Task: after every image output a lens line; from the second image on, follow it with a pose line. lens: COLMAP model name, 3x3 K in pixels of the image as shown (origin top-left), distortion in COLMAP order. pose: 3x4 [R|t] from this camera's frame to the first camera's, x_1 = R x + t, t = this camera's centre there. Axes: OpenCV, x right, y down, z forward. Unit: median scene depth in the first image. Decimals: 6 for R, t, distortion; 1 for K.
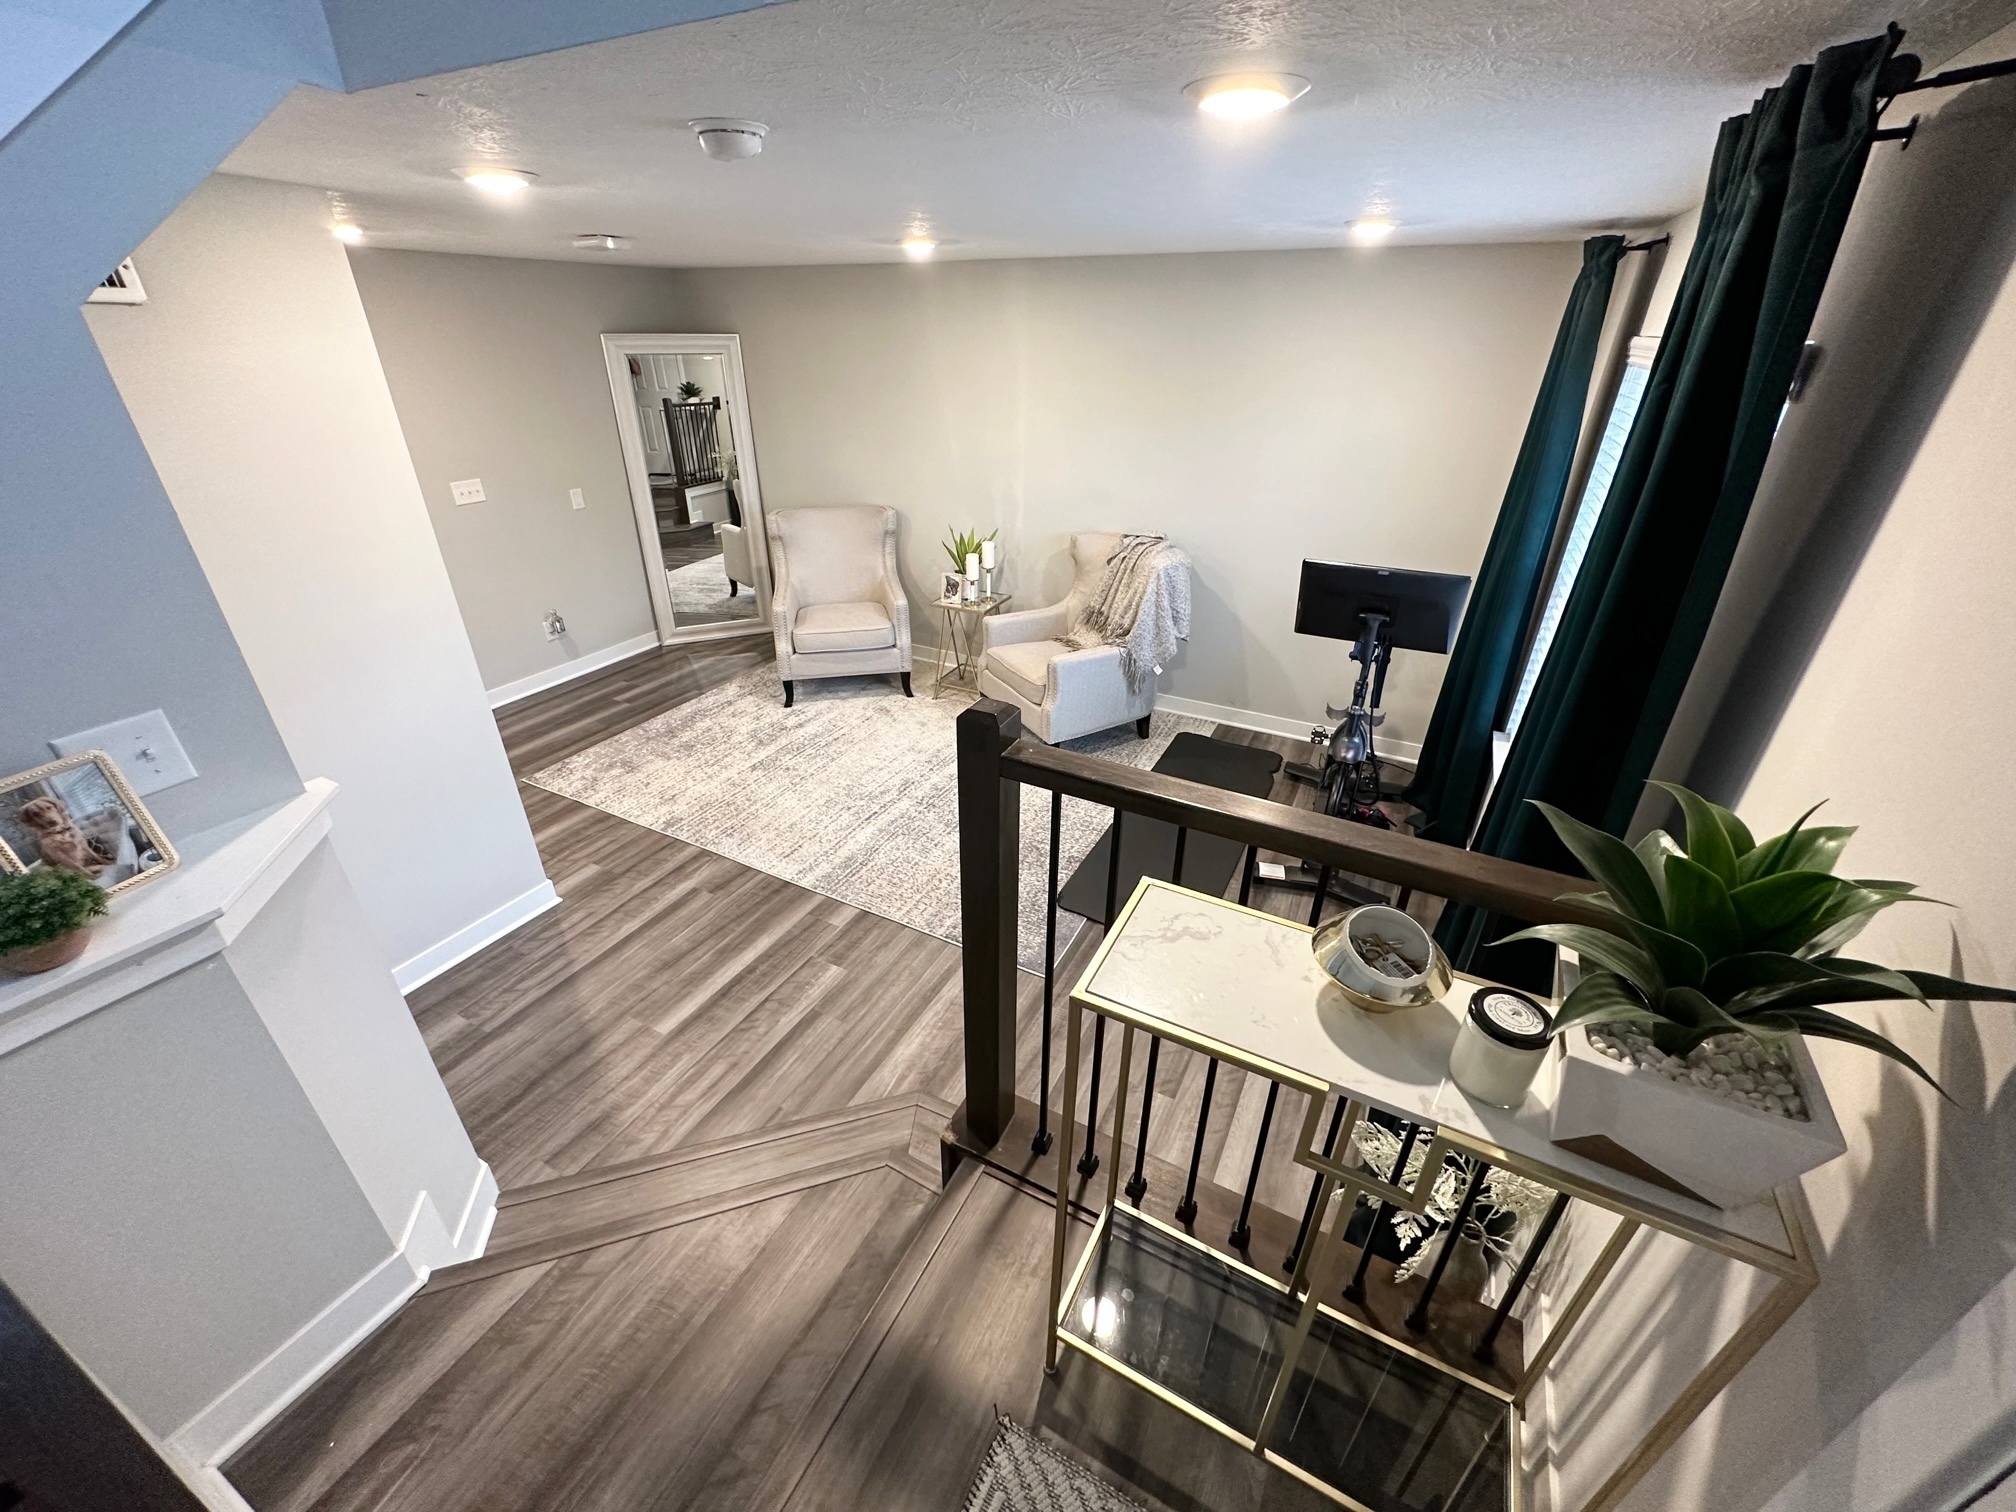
lens RADIAL K [[805.9, 0, 1007.2], [0, 805.9, 749.9], [0, 0, 1]] dist [-0.002406, 0.000140]
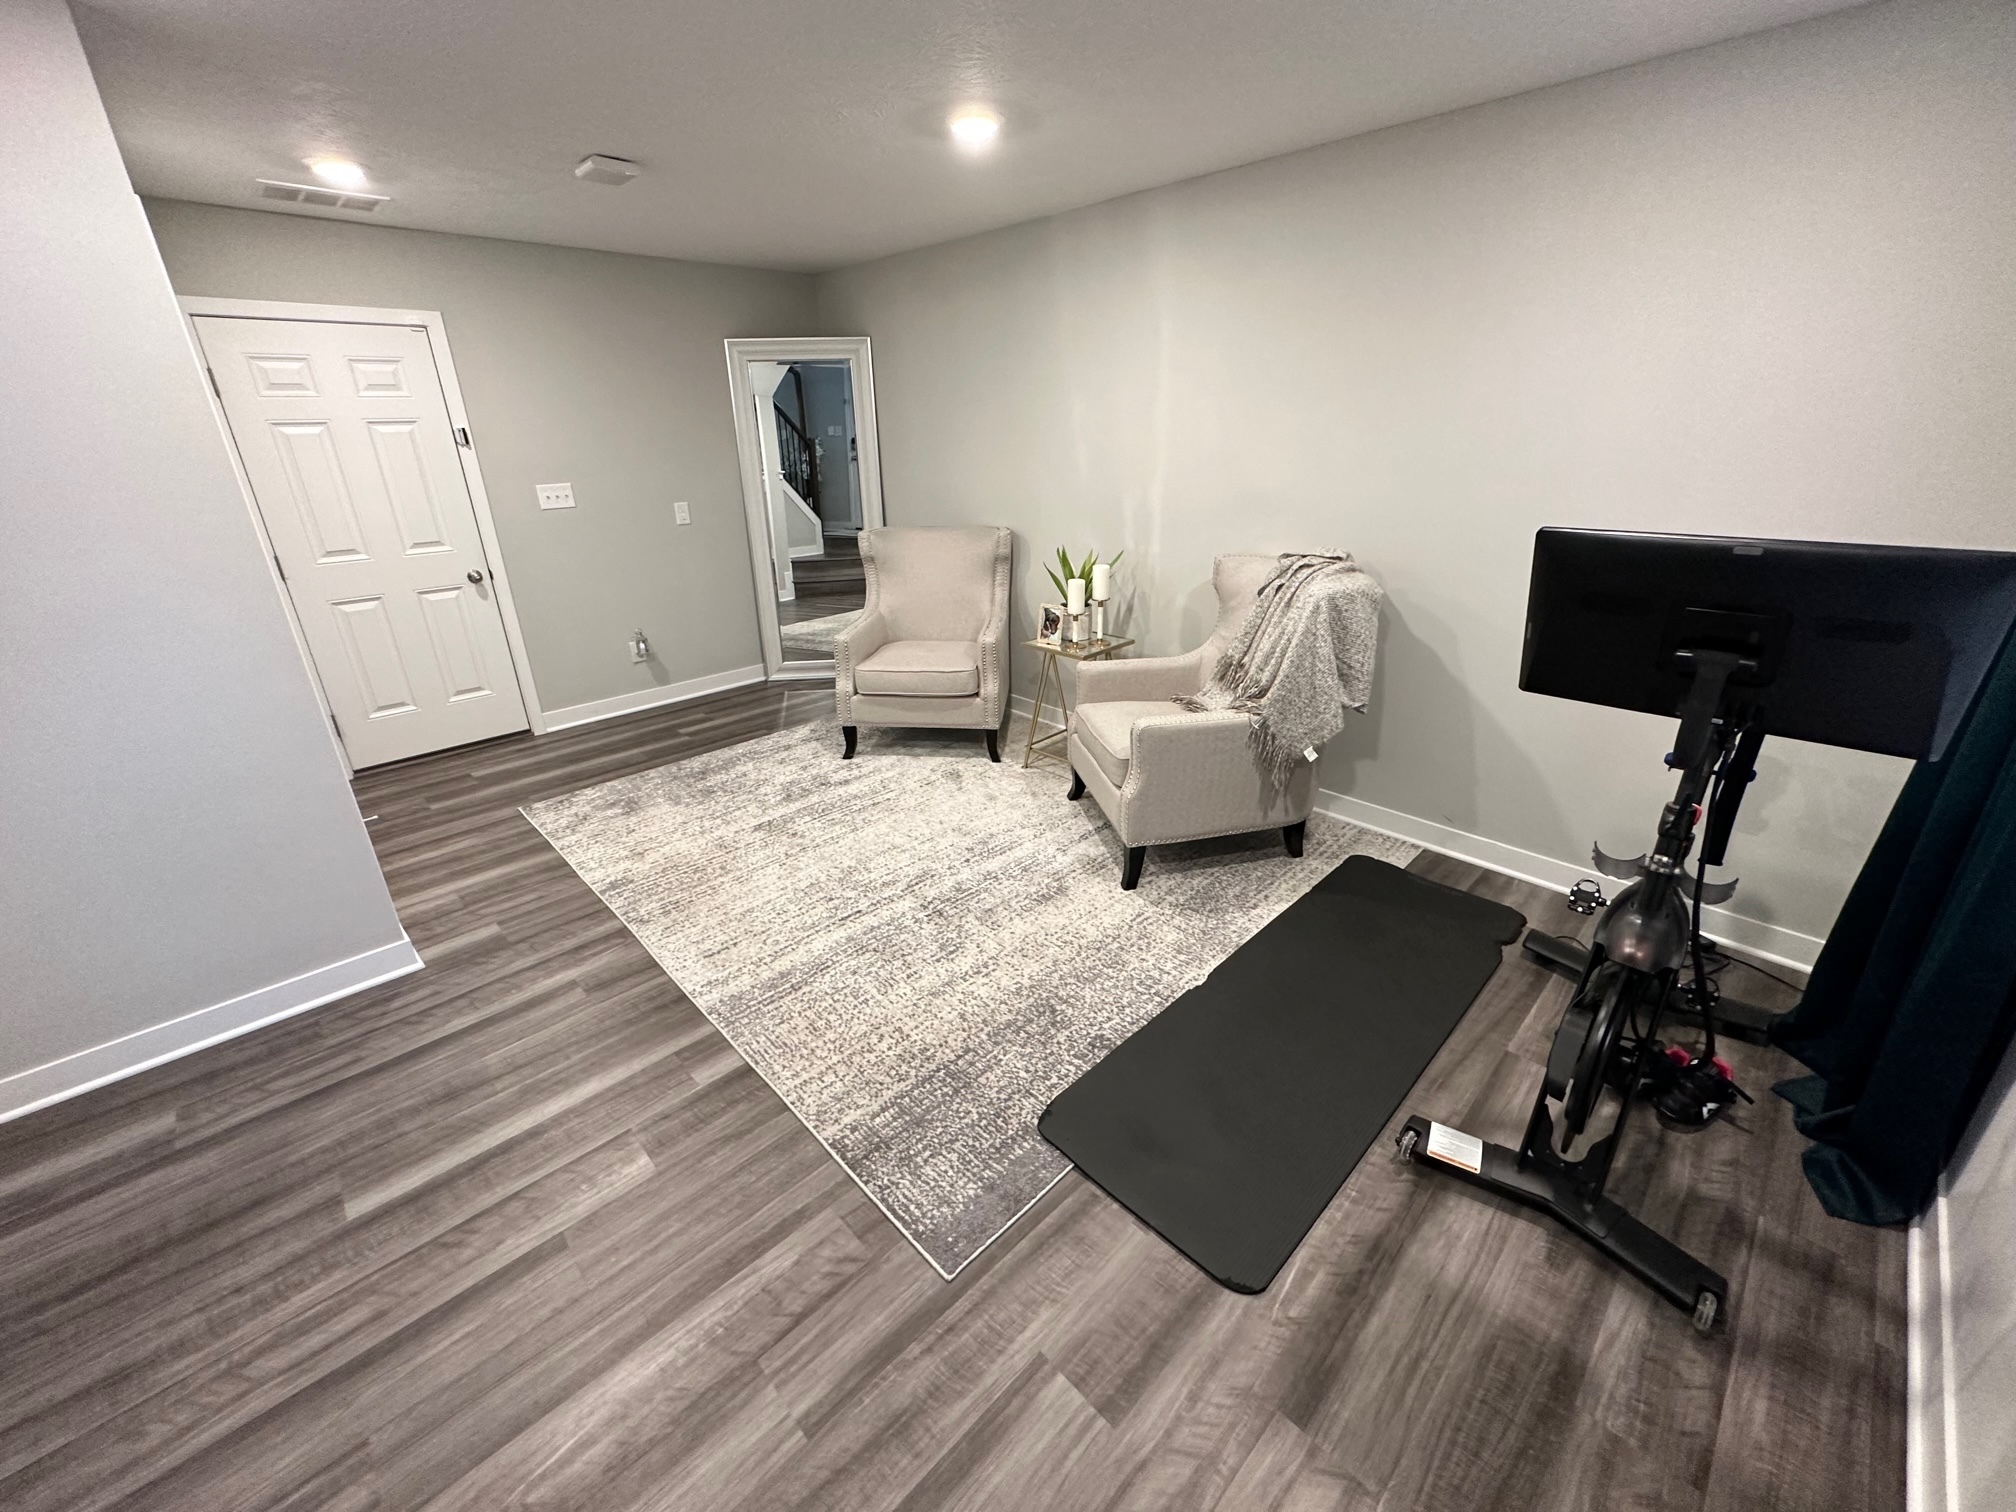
lens RADIAL K [[805.9, 0, 1007.2], [0, 805.9, 749.9], [0, 0, 1]] dist [-0.002406, 0.000140]
pose [[0.948099, 0.095160, -0.303403, 0.140866], [-0.123232, 0.989561, -0.074718, -0.022924], [0.293125, 0.108229, 0.949928, 0.294654]]
